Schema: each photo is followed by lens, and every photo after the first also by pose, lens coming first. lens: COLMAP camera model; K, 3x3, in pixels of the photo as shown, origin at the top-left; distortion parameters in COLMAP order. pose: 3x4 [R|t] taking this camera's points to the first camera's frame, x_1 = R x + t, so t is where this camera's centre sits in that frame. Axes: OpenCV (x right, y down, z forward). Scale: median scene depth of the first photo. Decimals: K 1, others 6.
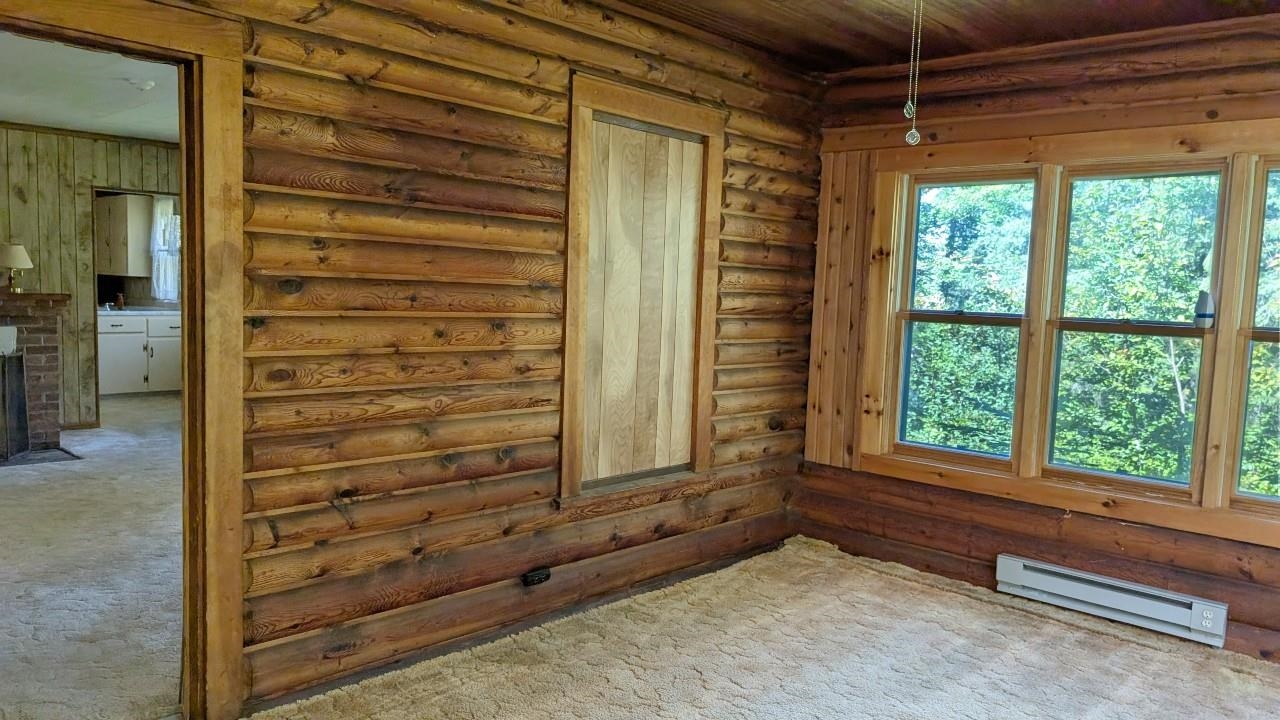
lens RADIAL K [[912.7, 0, 640.0], [0, 912.7, 360.0], [0, 0, 1]] dist [0.000134, -0.002977]
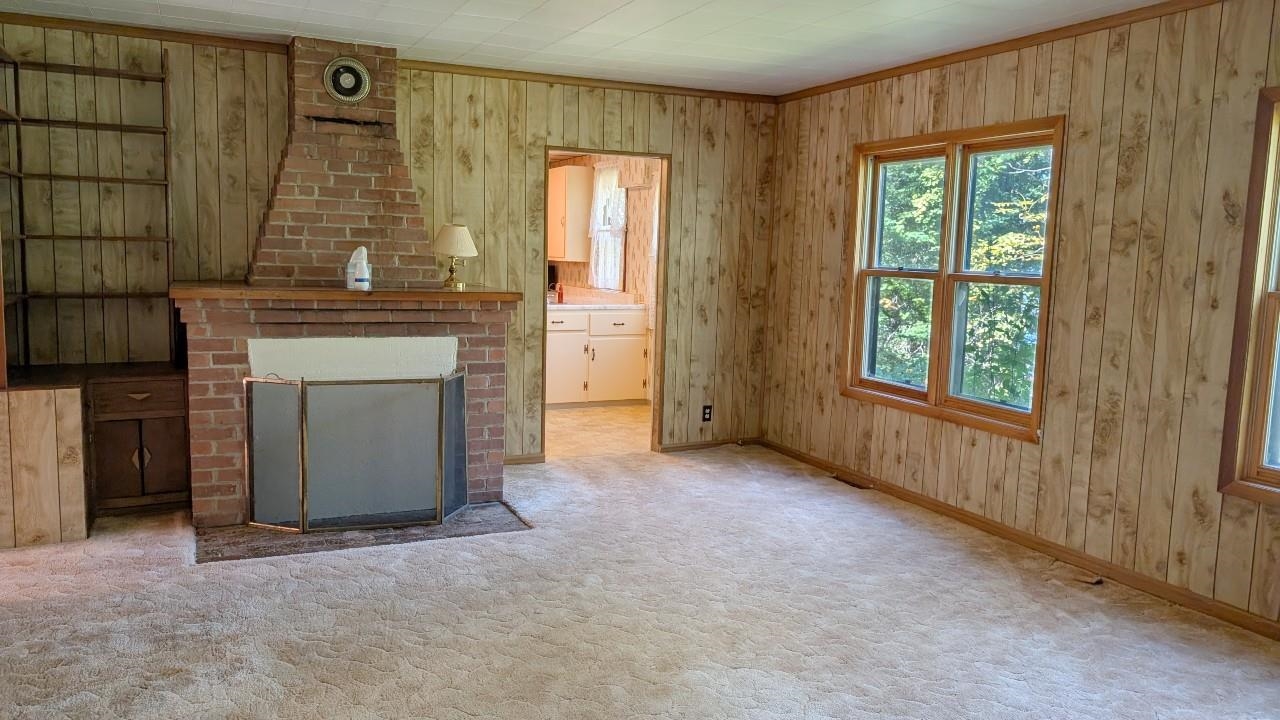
lens RADIAL K [[941.6, 0, 646.3], [0, 941.6, 356.5], [0, 0, 1]] dist [0.044950, -0.106595]
pose [[0.922259, 0.037138, -0.384784, -0.226783], [-0.030398, 0.999260, 0.023586, -0.039269], [0.385375, -0.010056, 0.922705, 0.323862]]
